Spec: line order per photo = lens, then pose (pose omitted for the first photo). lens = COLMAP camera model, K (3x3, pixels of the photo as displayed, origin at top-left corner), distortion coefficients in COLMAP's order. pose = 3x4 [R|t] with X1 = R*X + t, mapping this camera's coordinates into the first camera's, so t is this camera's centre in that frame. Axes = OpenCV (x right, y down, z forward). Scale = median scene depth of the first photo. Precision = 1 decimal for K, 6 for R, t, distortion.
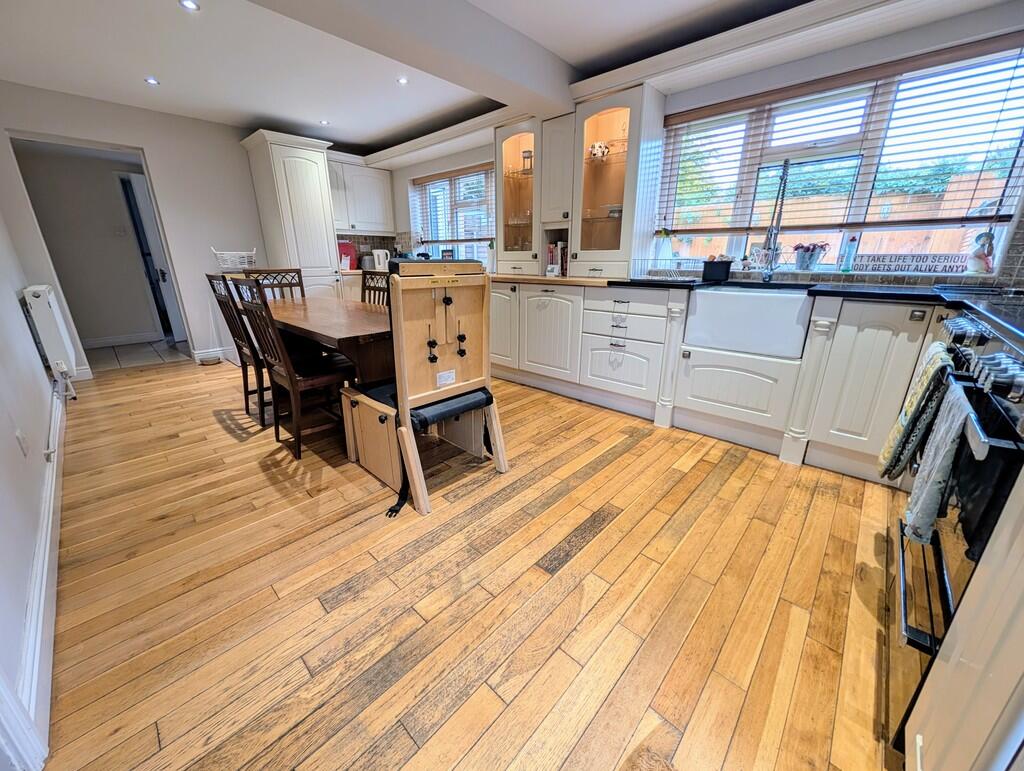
lens RADIAL K [[389.9, 0, 516.1], [0, 389.9, 384.8], [0, 0, 1]] dist [0.002326, 0.000212]
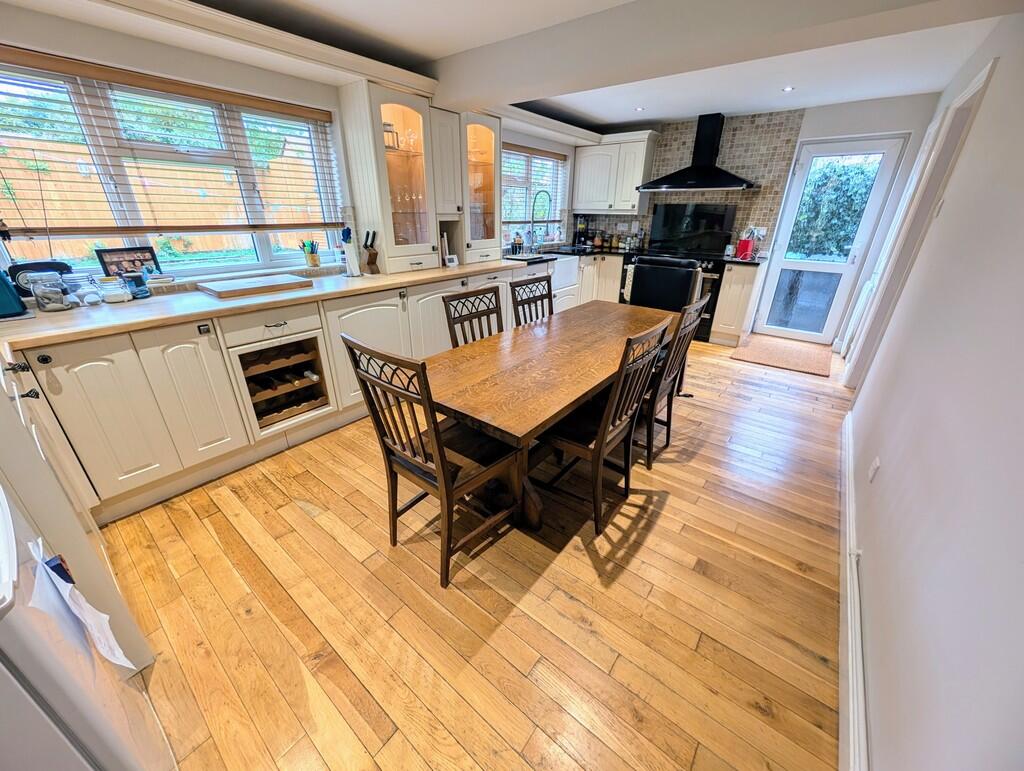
lens RADIAL K [[389.9, 0, 514.3], [0, 389.9, 384.6], [0, 0, 1]] dist [0.002326, 0.000212]
pose [[-0.087170, -0.408609, 0.908537, -1.256397], [0.295230, 0.860443, 0.415304, -0.487833], [-0.951441, 0.304430, 0.045629, 1.110945]]
